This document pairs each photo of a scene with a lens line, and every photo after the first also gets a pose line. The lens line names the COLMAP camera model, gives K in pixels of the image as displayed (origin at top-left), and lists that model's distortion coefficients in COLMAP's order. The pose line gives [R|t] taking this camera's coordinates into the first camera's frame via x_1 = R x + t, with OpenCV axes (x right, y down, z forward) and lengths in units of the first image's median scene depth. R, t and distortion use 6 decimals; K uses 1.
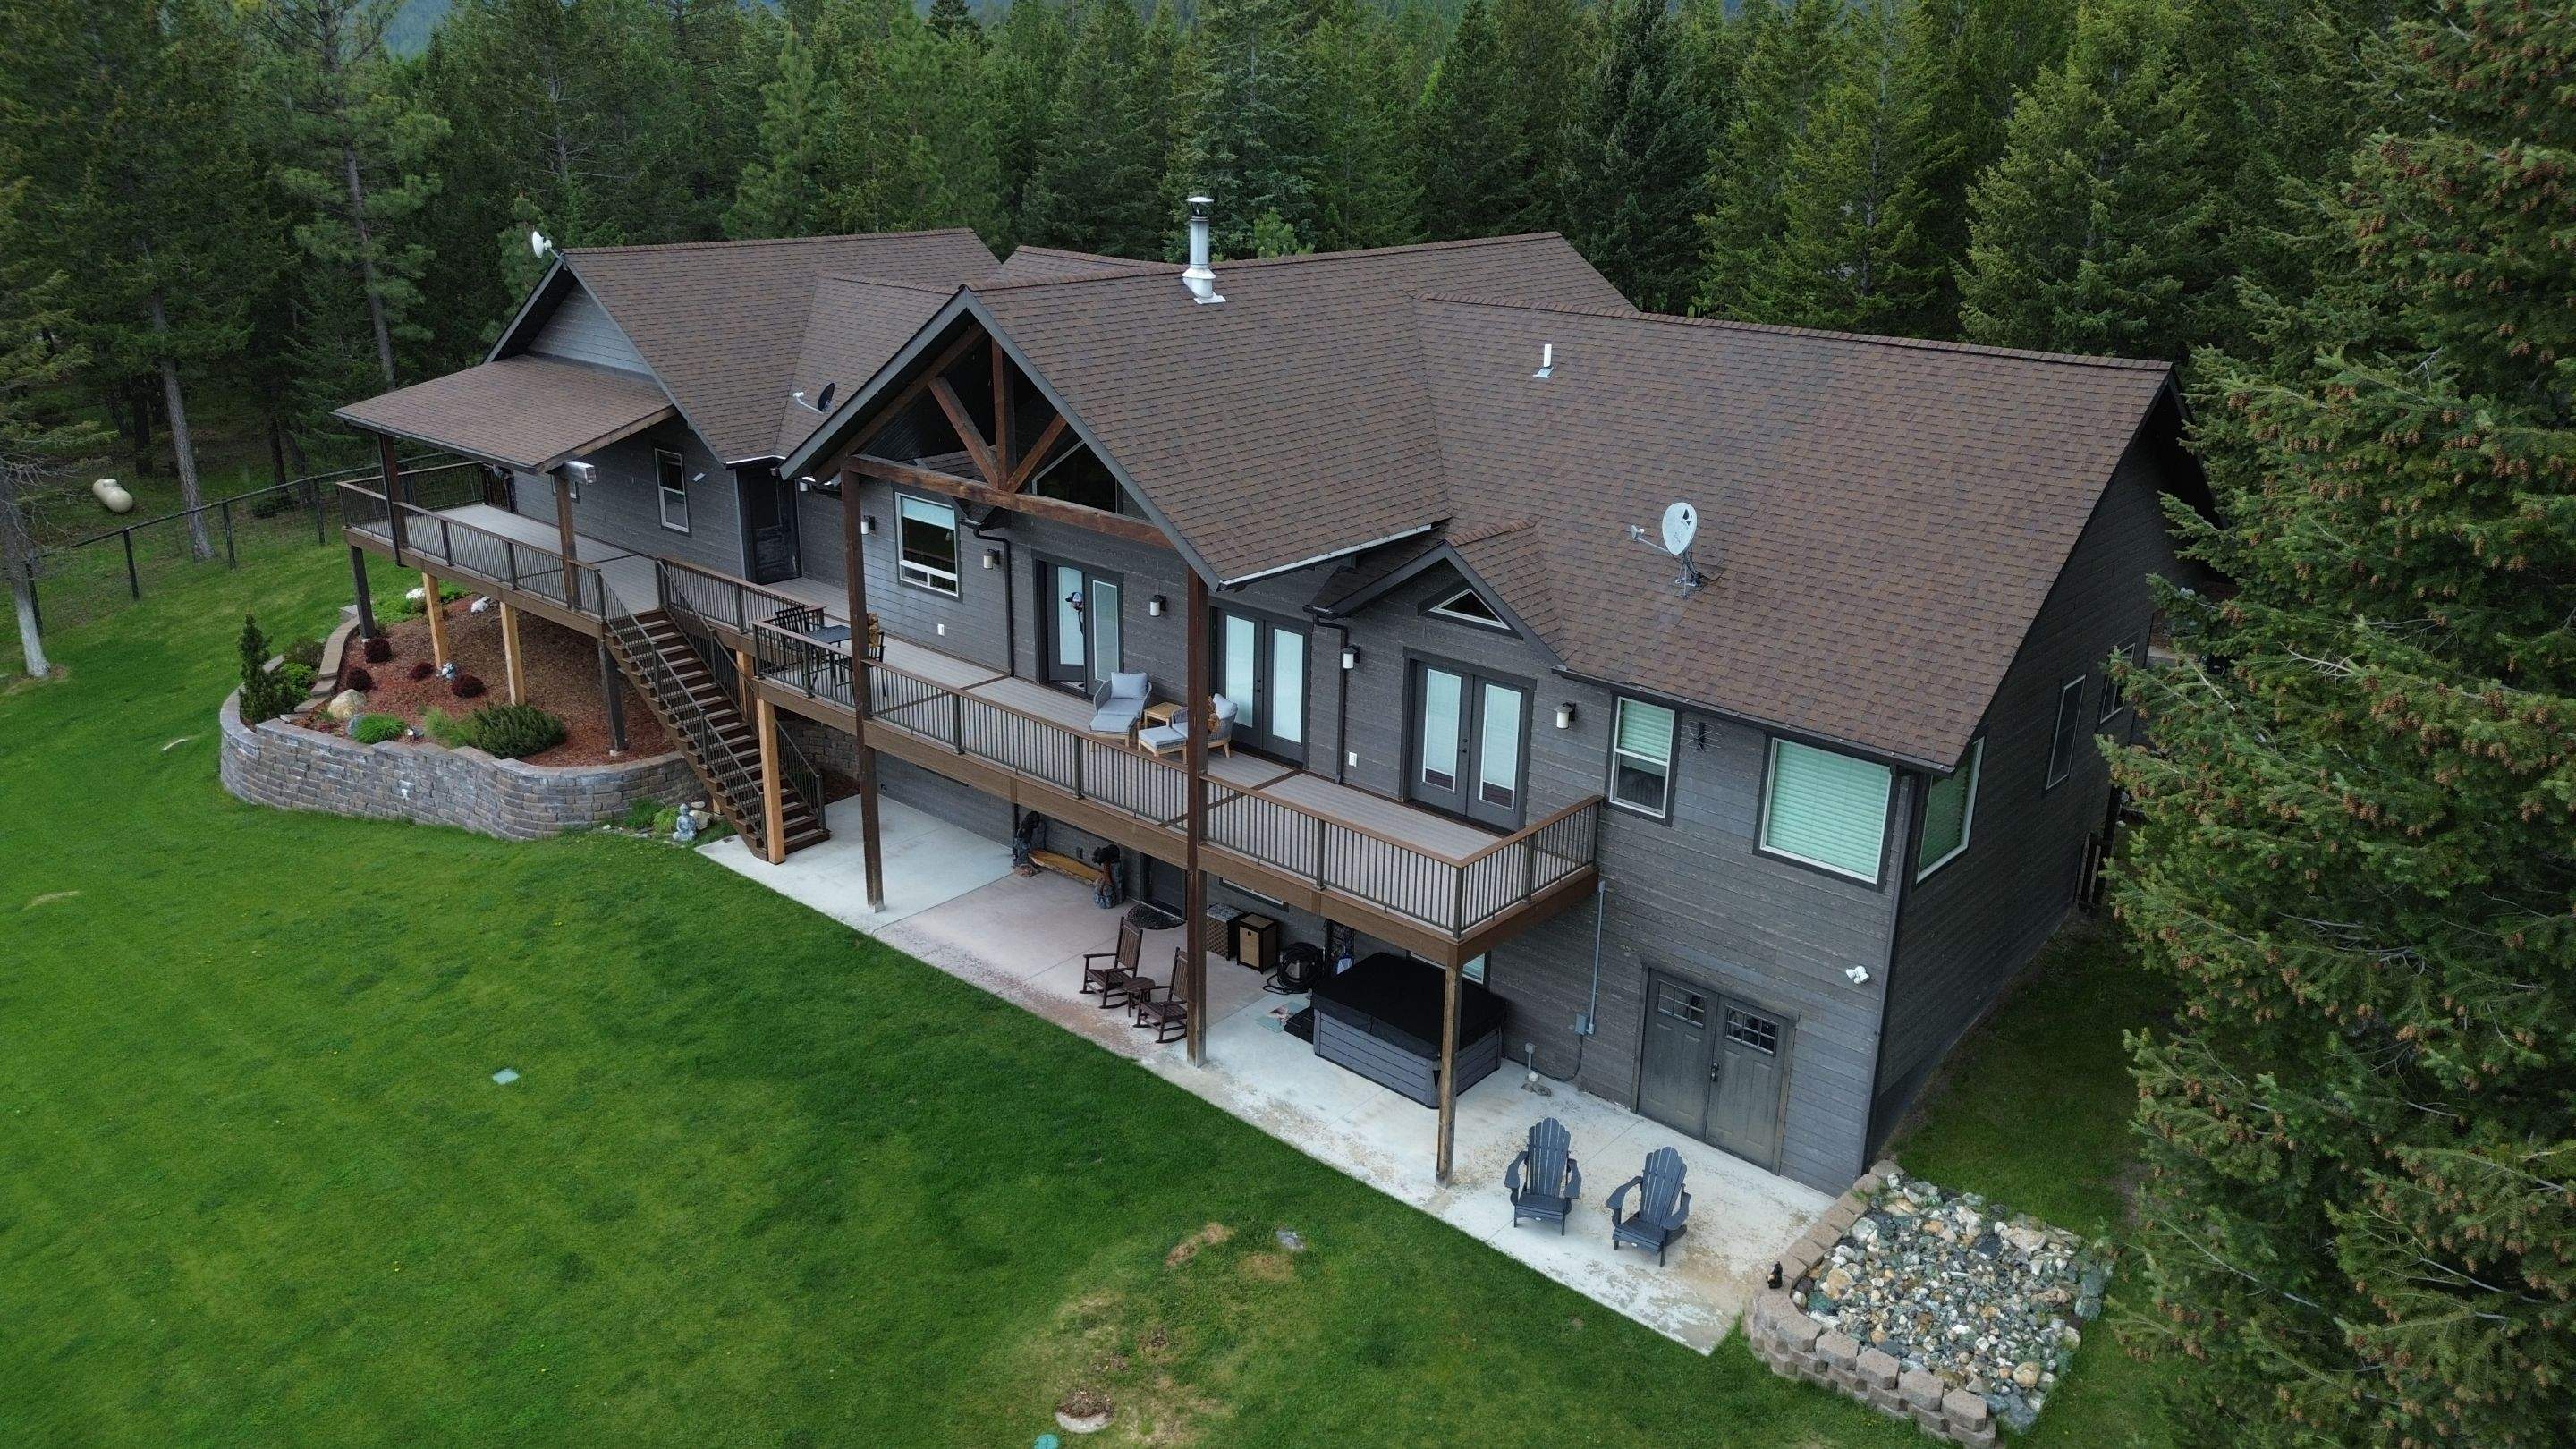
lens RADIAL K [[1819.6, 0, 1289.5], [0, 1819.6, 721.1], [0, 0, 1]] dist [0.075624, -0.070838]
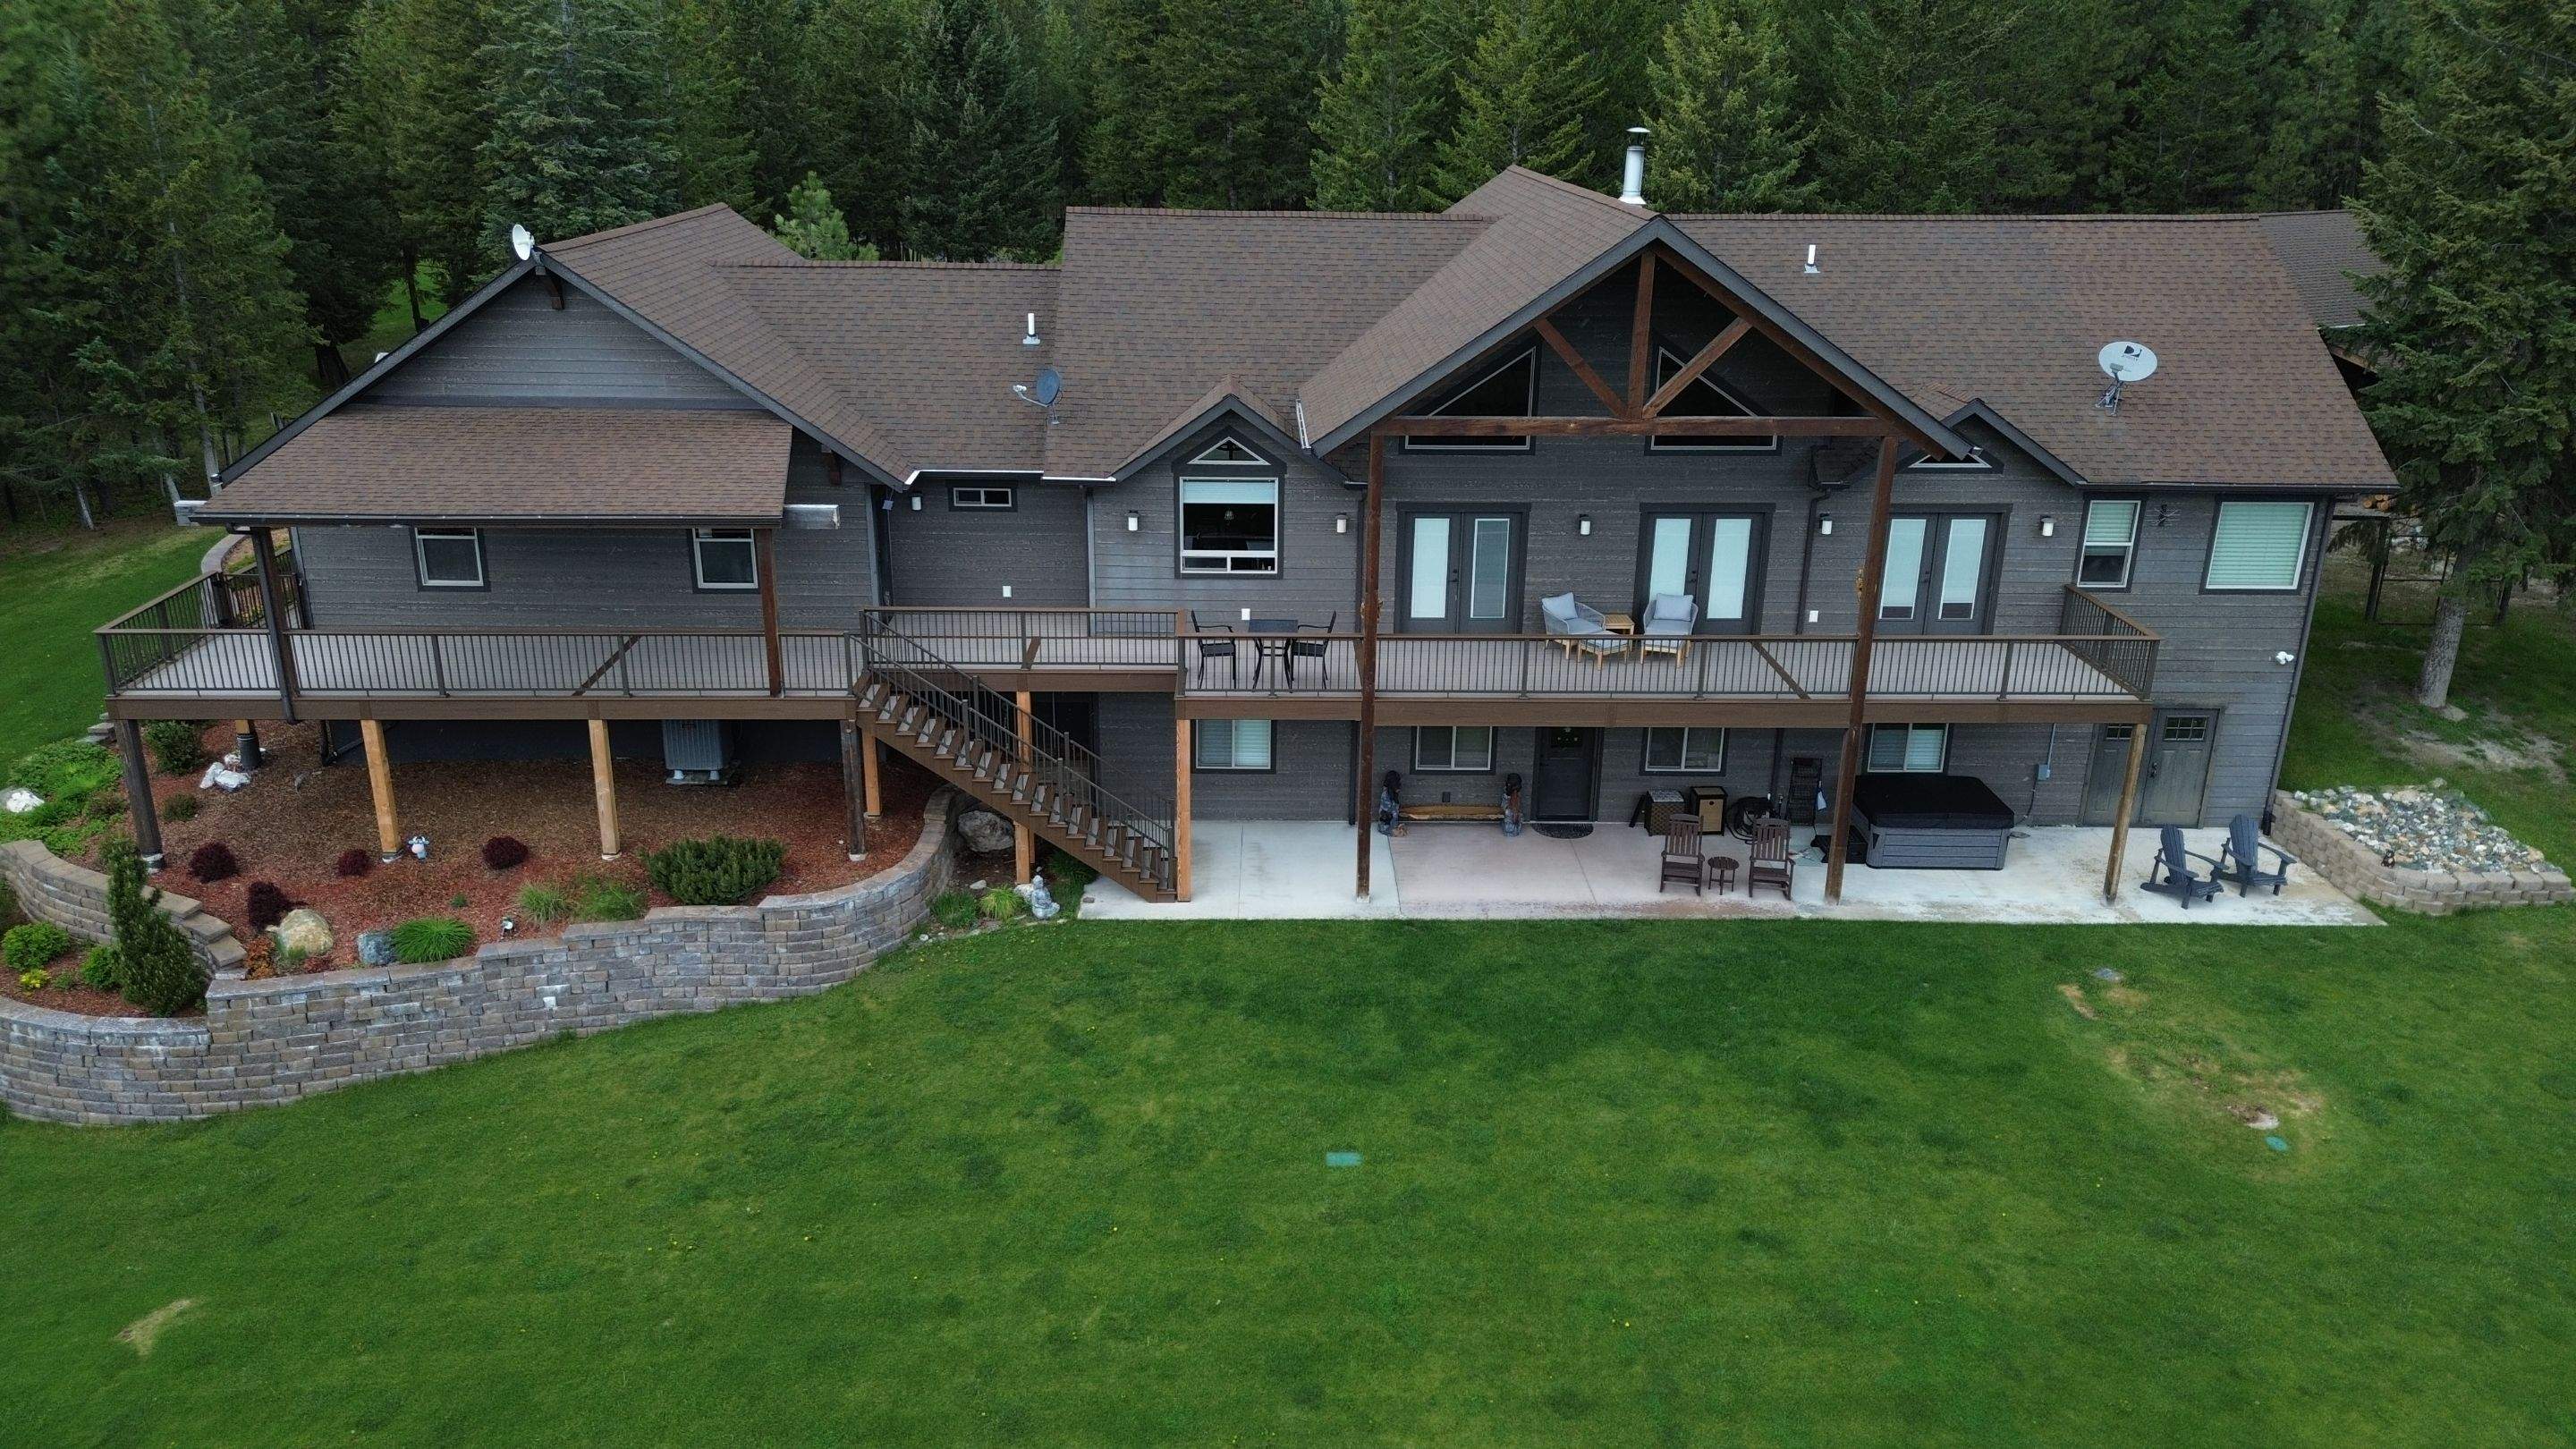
lens RADIAL K [[1819.6, 0, 1289.5], [0, 1819.6, 721.1], [0, 0, 1]] dist [0.075624, -0.070838]
pose [[0.737150, -0.234129, 0.633872, -0.949161], [0.225199, 0.969550, 0.096225, -0.099672], [-0.637099, 0.071815, 0.767429, 0.331148]]
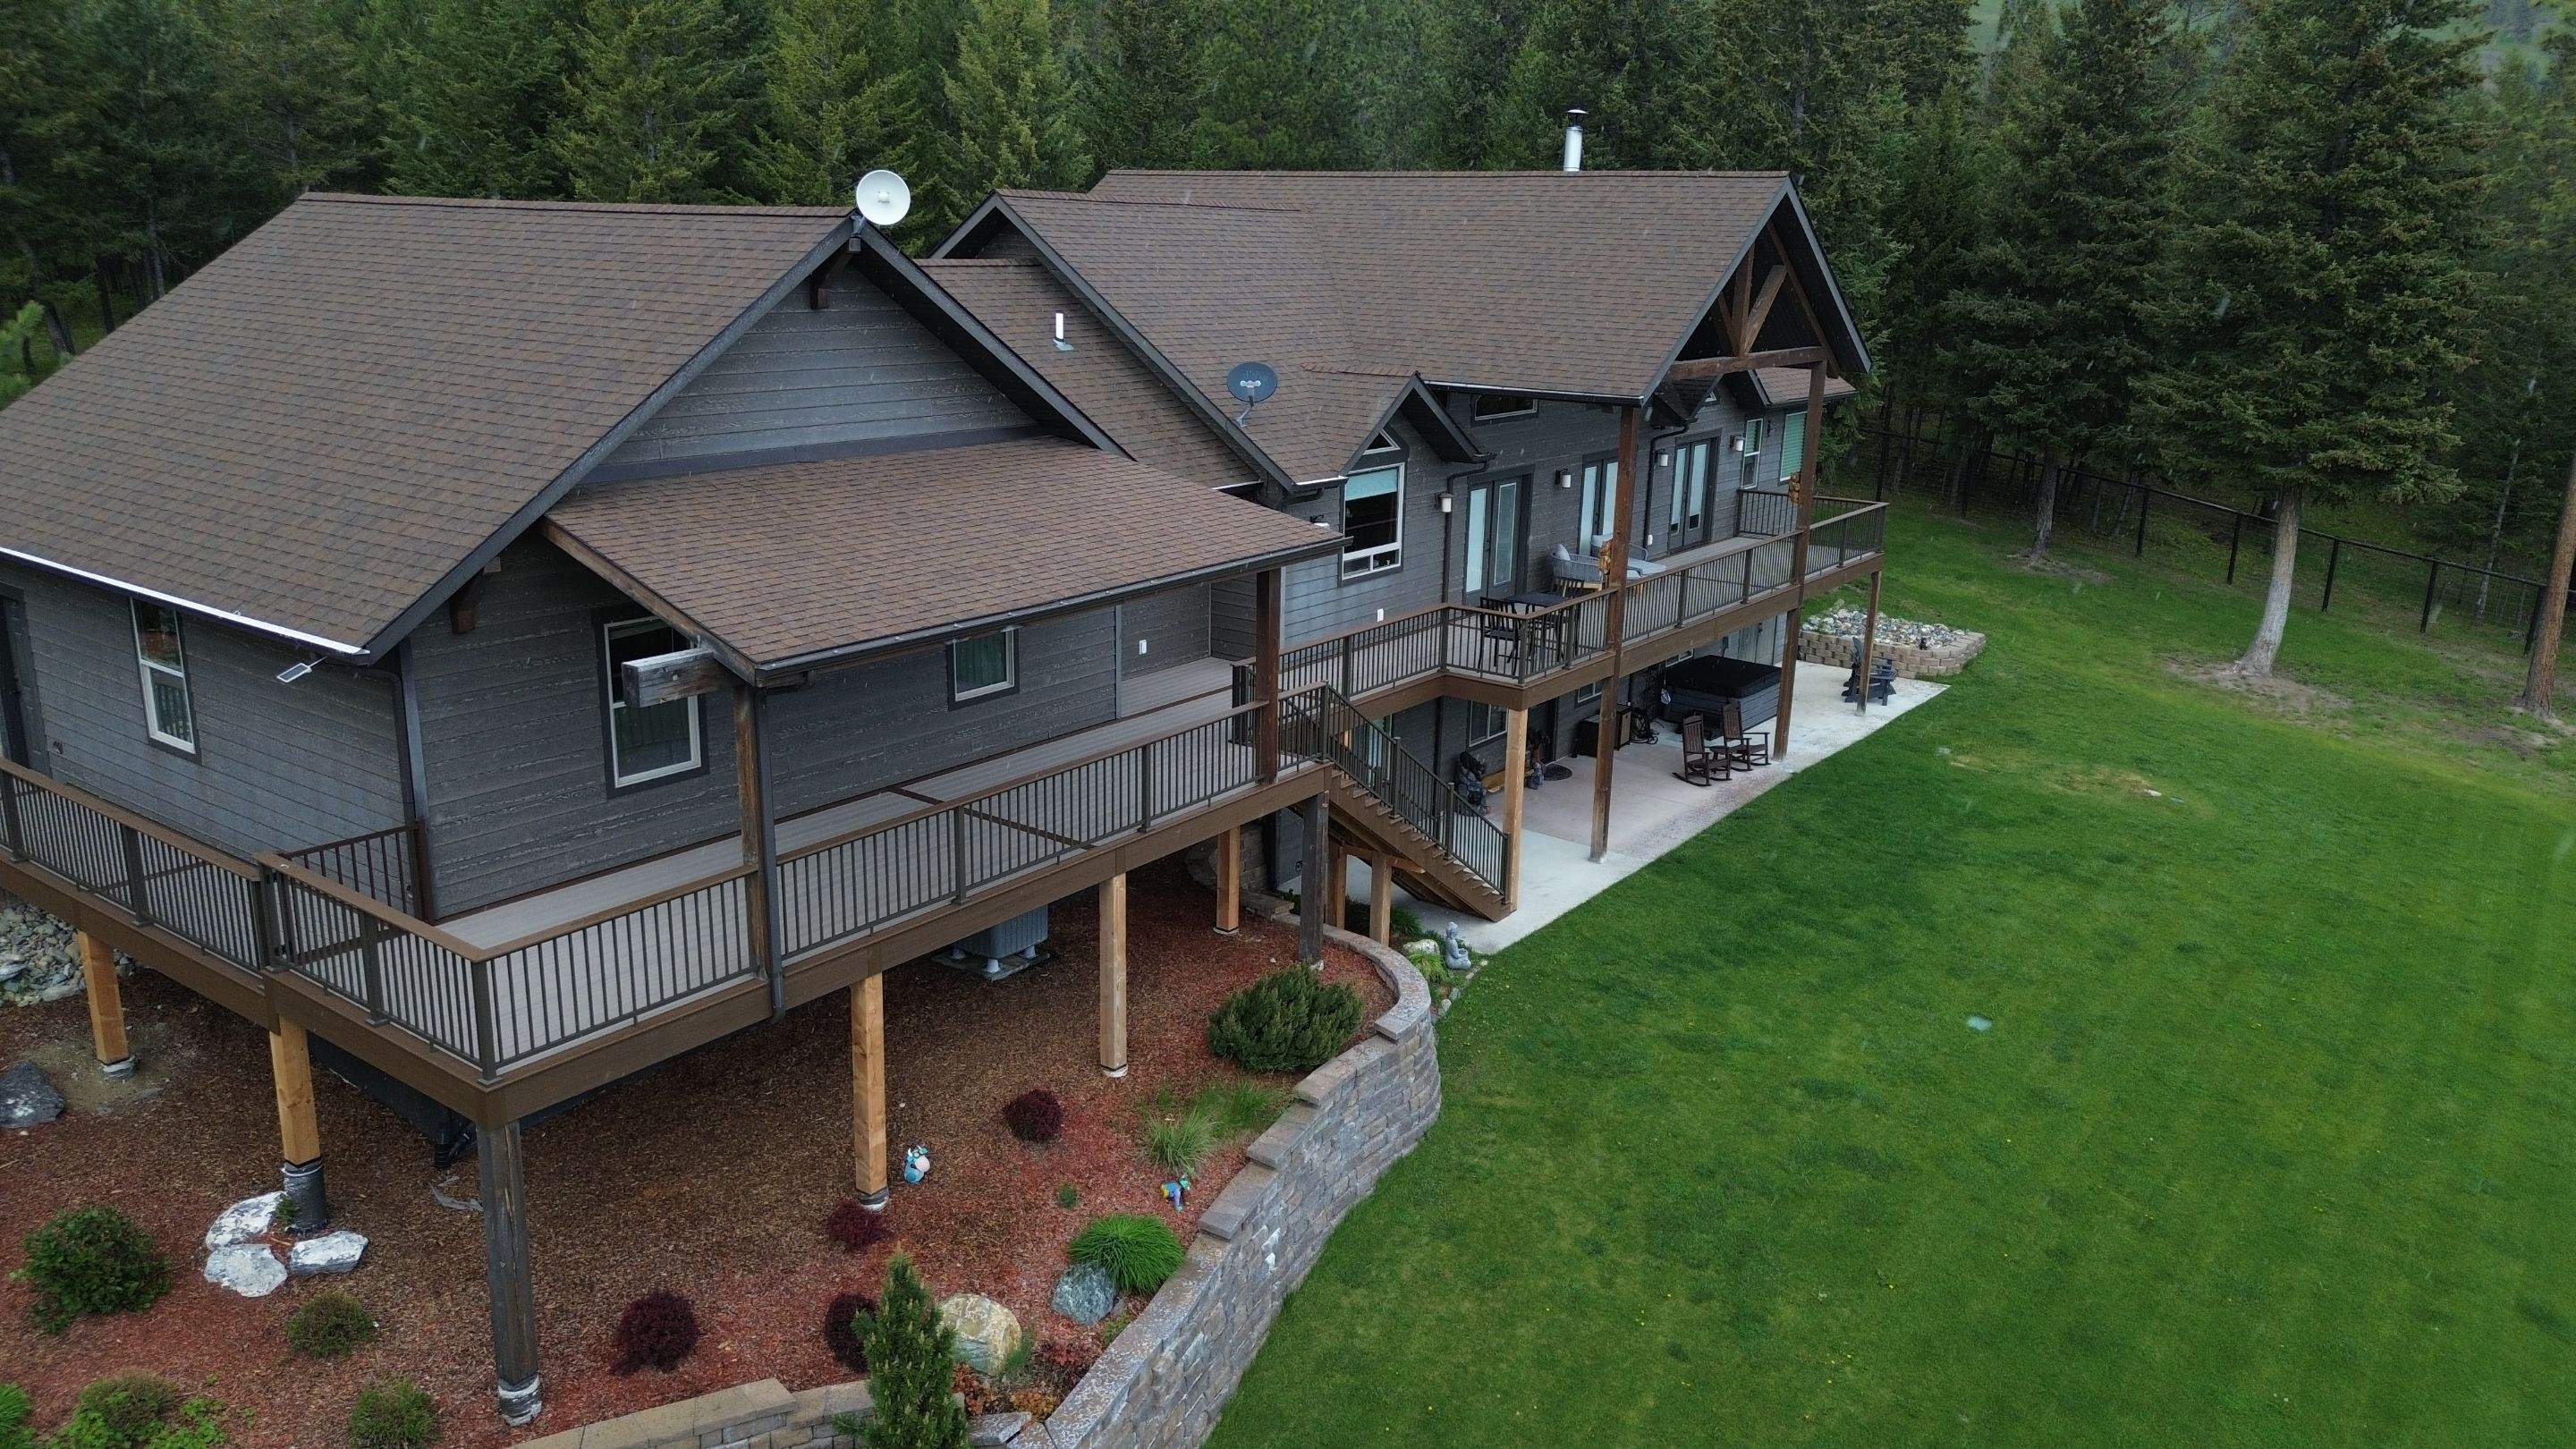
lens RADIAL K [[1819.6, 0, 1289.5], [0, 1819.6, 721.1], [0, 0, 1]] dist [0.075624, -0.070838]
pose [[-0.085353, -0.281915, 0.955635, -1.250950], [0.306826, 0.905087, 0.294407, -0.331696], [-0.947931, 0.318343, 0.009247, 1.275944]]
